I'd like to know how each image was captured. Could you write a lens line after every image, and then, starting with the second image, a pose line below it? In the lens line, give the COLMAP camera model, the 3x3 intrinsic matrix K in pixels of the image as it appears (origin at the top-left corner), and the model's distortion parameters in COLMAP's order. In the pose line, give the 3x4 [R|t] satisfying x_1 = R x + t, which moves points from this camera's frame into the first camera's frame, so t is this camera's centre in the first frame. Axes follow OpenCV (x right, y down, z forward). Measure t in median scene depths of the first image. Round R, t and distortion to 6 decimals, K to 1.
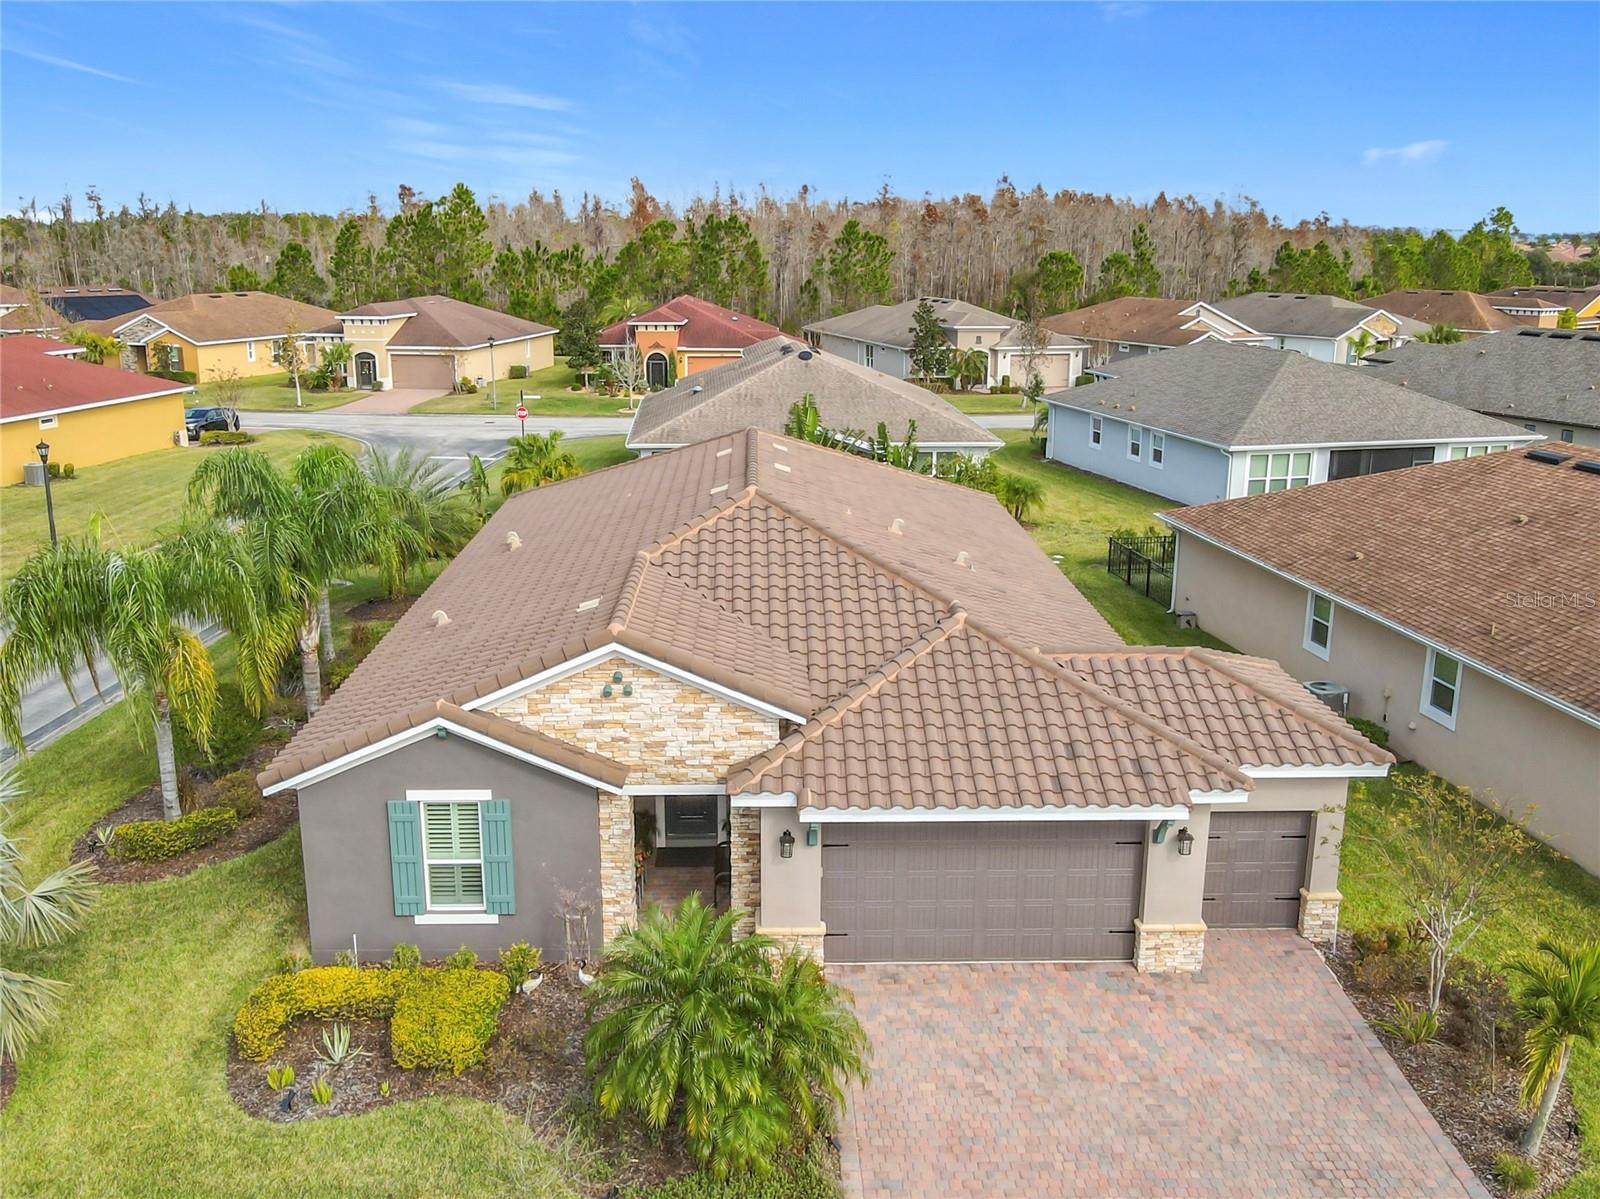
lens RADIAL K [[1321.1, 0, 790.1], [0, 1321.1, 682.6], [0, 0, 1]] dist [-0.002709, -0.006599]
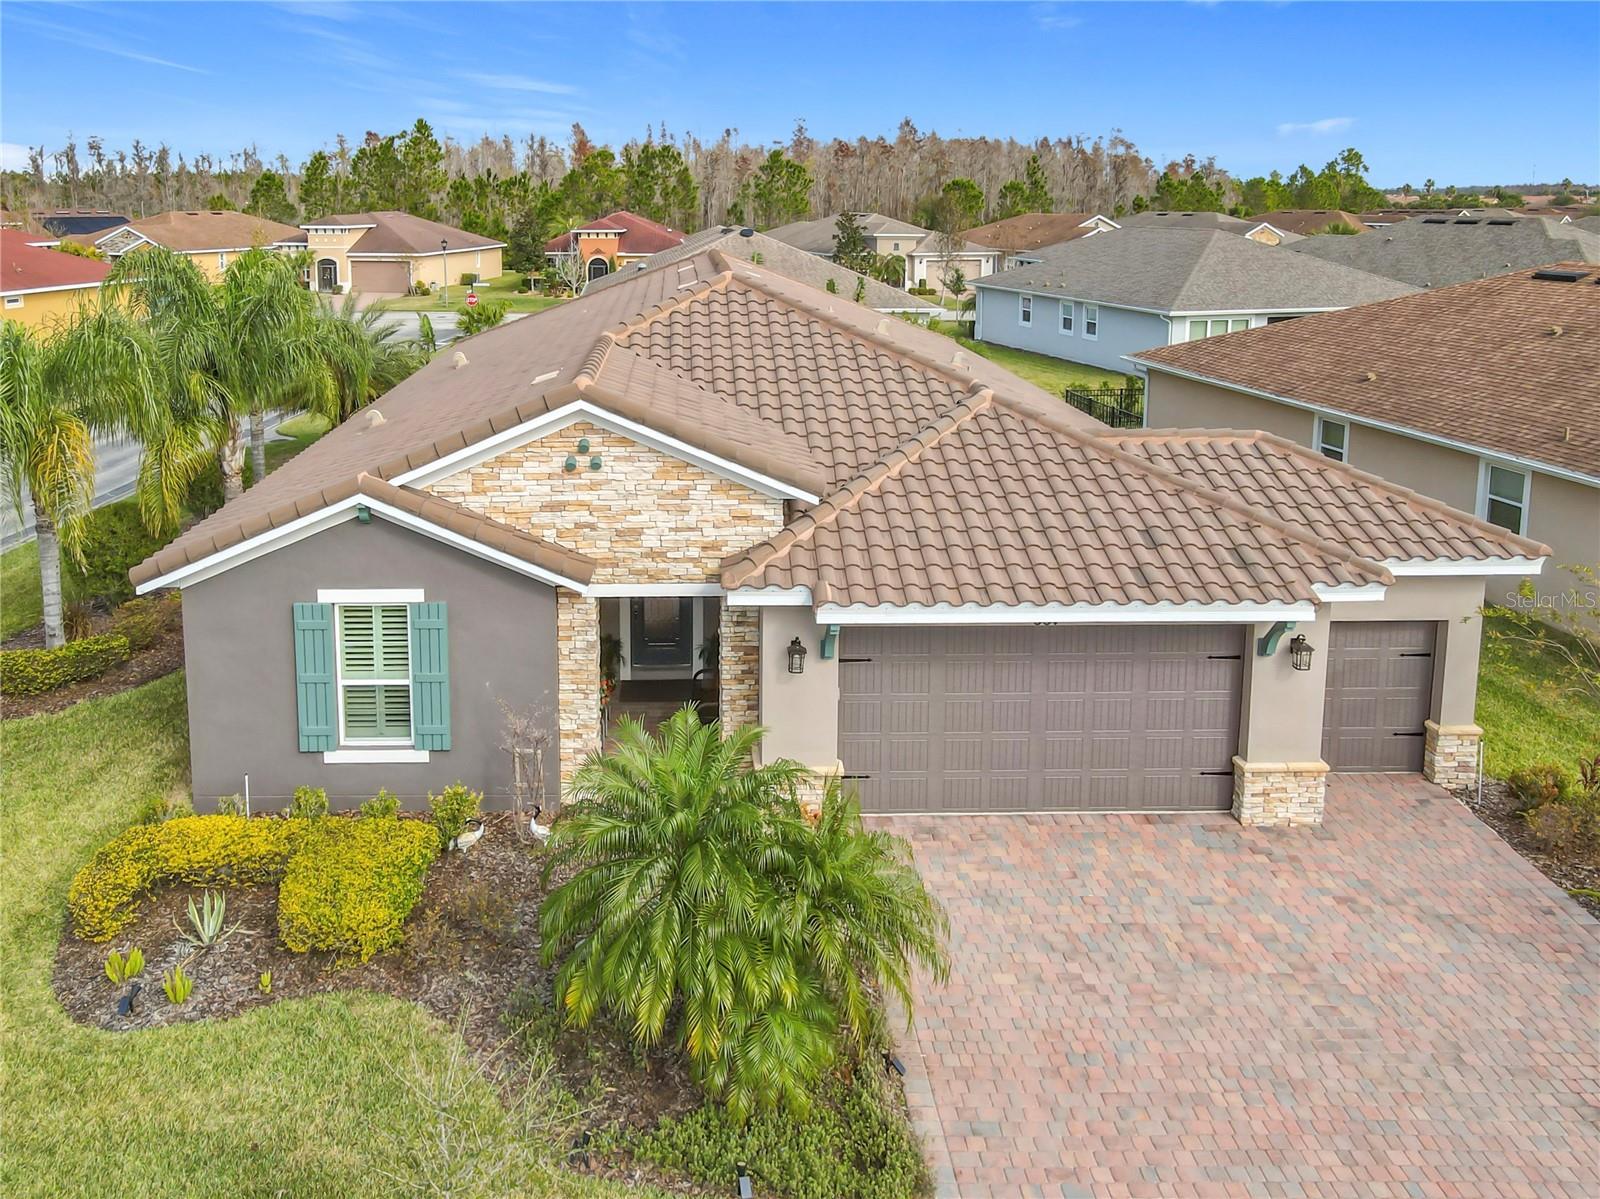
lens RADIAL K [[1219.9, 0, 704.1], [0, 1219.9, 442.4], [0, 0, 1]] dist [0.006380, -0.007757]
pose [[0.999955, -0.002560, -0.009144, -0.049517], [0.001536, 0.993902, -0.110254, 0.074308], [0.009371, 0.110235, 0.993861, 0.256903]]
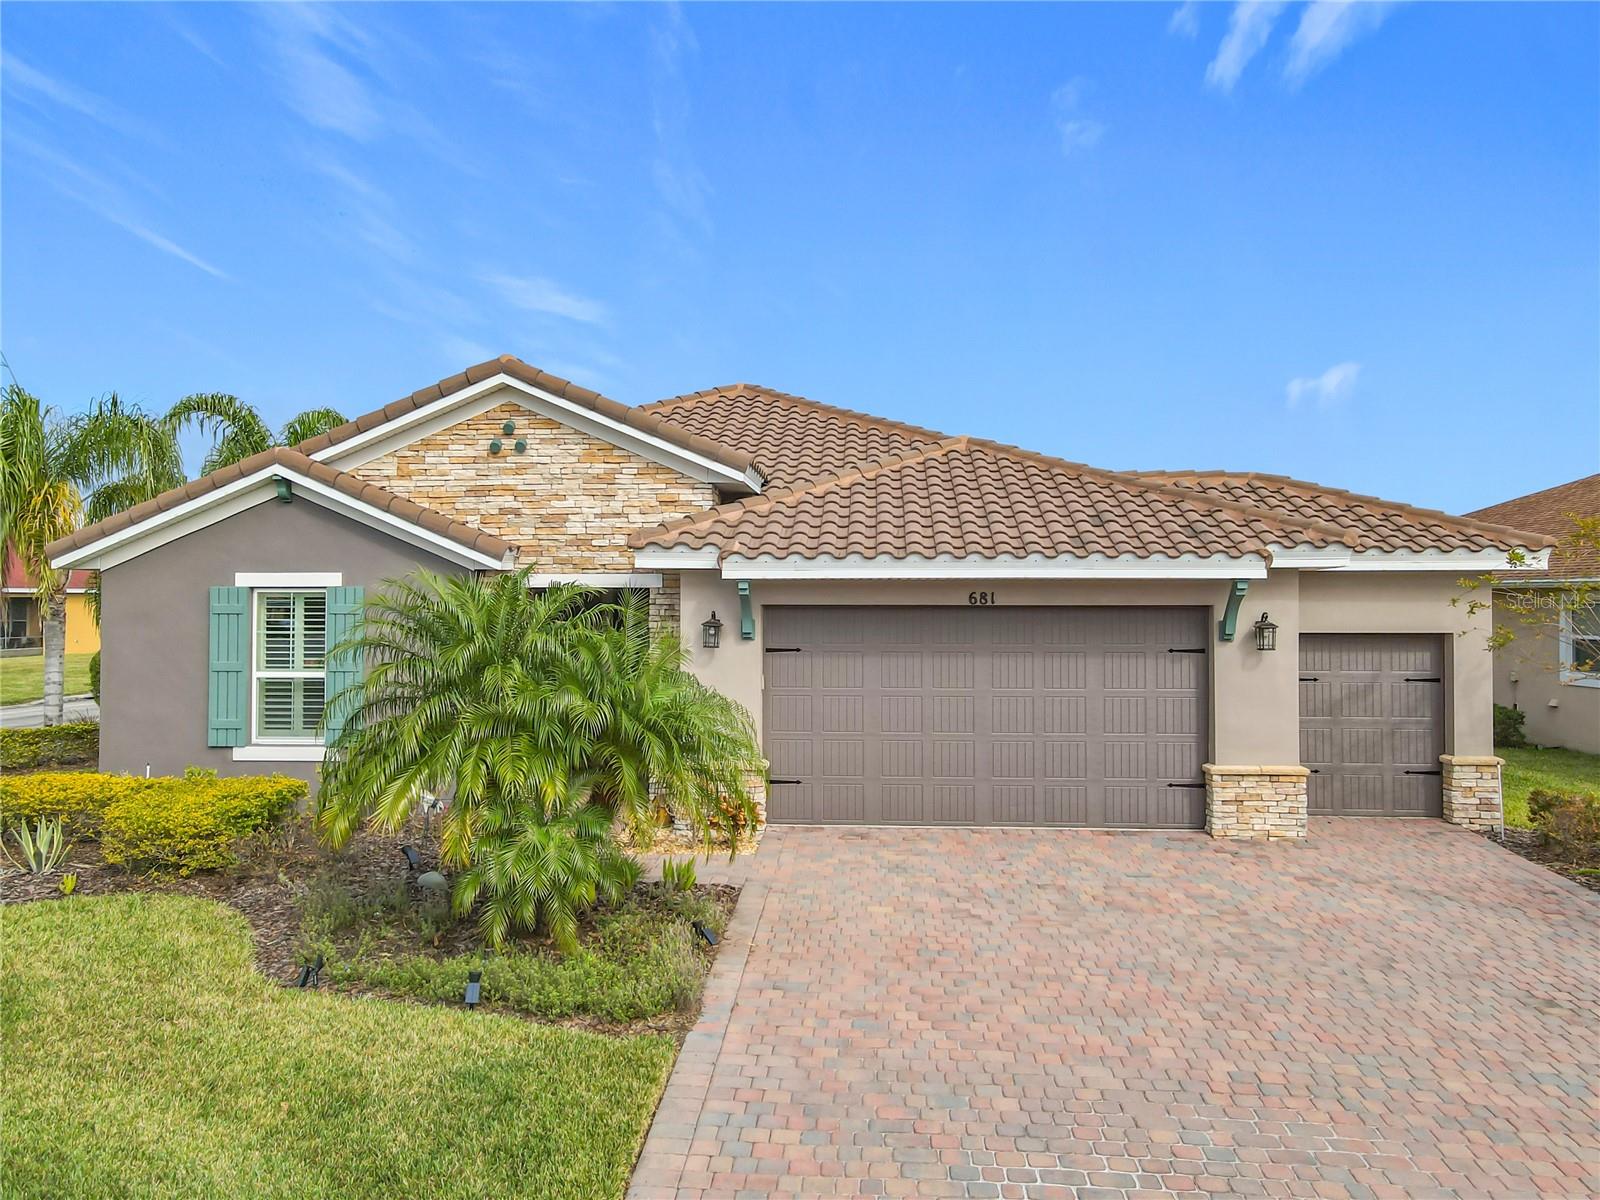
lens RADIAL K [[1207.1, 0, 791.2], [0, 1207.1, 610.4], [0, 0, 1]] dist [0.002898, 0.004140]
pose [[0.996364, 0.000629, -0.085200, 0.097477], [-0.023755, 0.962372, -0.270694, 0.287476], [0.081824, 0.271733, 0.958888, 0.344350]]
